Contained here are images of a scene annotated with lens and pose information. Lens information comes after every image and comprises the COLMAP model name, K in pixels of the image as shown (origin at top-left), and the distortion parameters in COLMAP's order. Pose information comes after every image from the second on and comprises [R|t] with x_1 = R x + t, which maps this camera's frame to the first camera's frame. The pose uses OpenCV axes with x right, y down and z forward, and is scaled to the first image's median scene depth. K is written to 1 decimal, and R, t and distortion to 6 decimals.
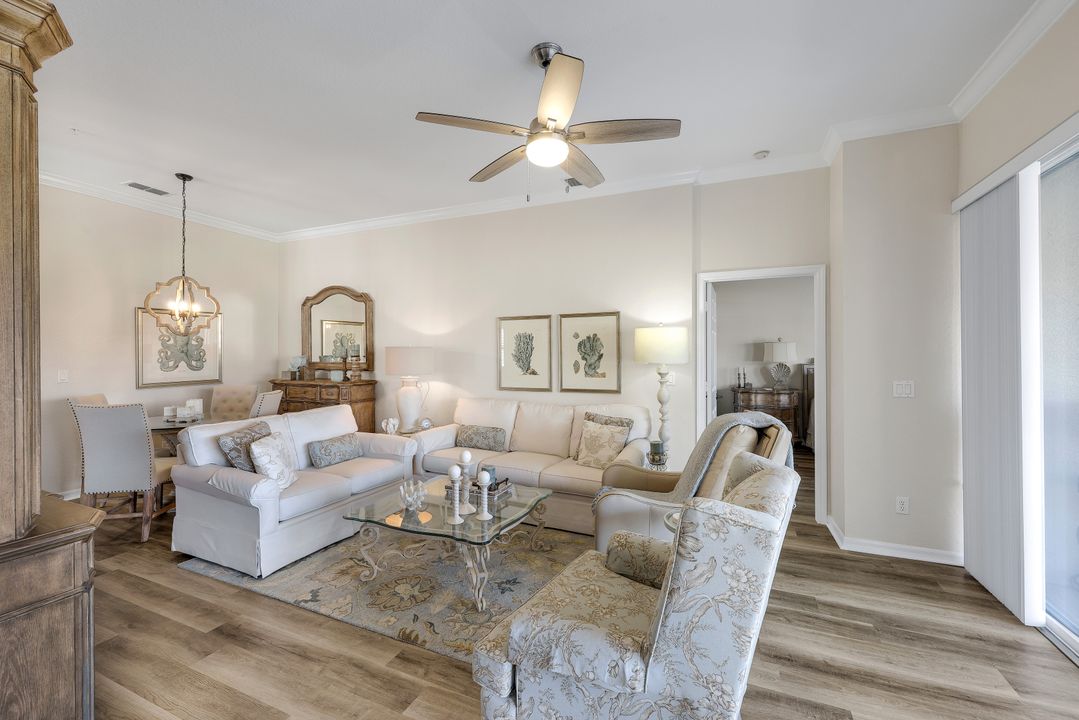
lens RADIAL K [[448.1, 0, 538.9], [0, 448.1, 355.0], [0, 0, 1]] dist [0.006191, -0.000222]
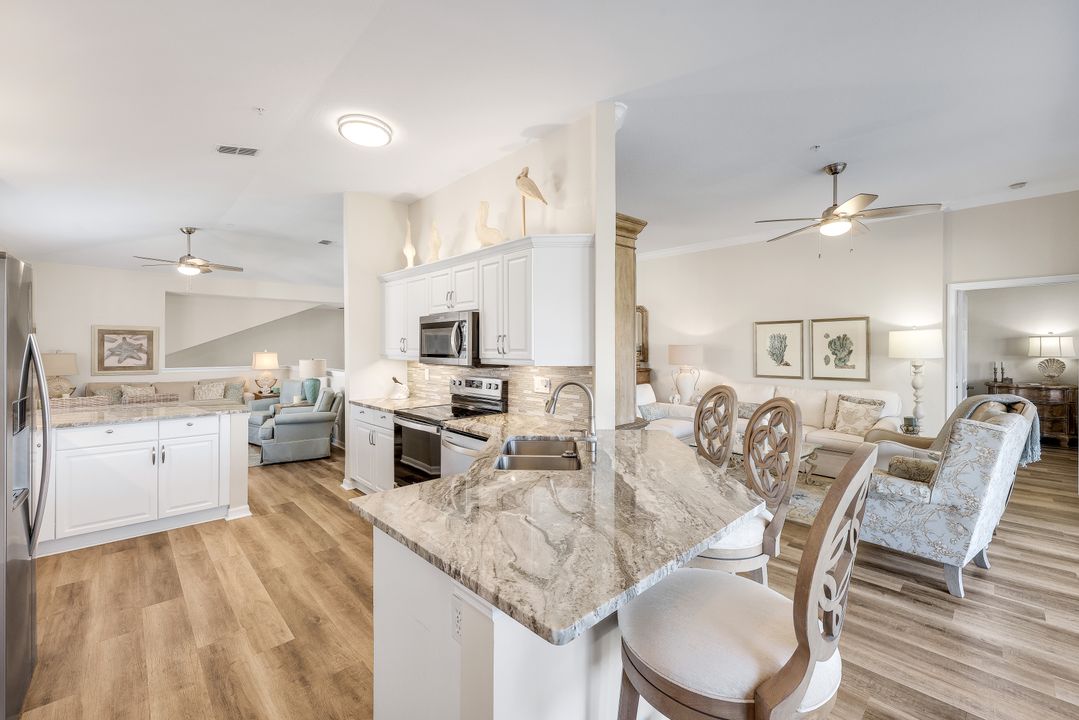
lens RADIAL K [[439.5, 0, 541.9], [0, 439.5, 351.1], [0, 0, 1]] dist [0.002071, 0.000189]
pose [[0.926141, 0.001507, -0.377175, -0.204852], [0.001857, 0.999962, 0.008556, -0.012325], [0.377173, -0.008625, 0.926103, -0.495578]]
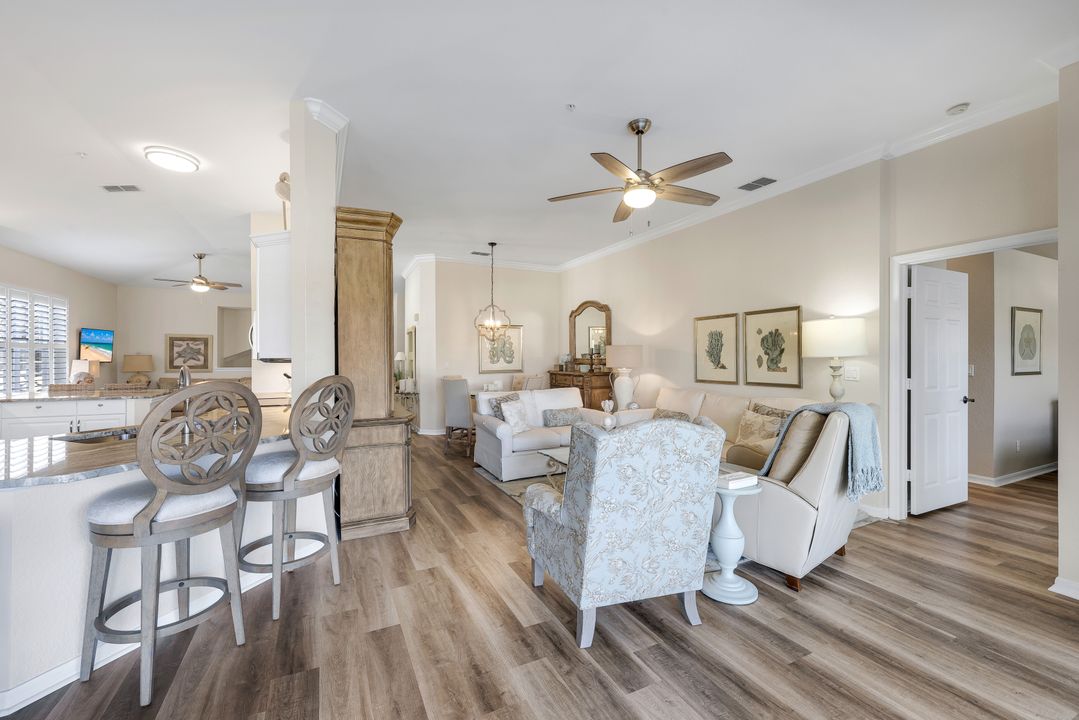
lens RADIAL K [[441.8, 0, 539.5], [0, 441.8, 360.0], [0, 0, 1]] dist [-0.000243, 0.000147]
pose [[0.767375, 0.002778, -0.641192, 0.362081], [0.001404, 0.999981, 0.006013, 0.016627], [0.641197, -0.005514, 0.767357, -0.123253]]
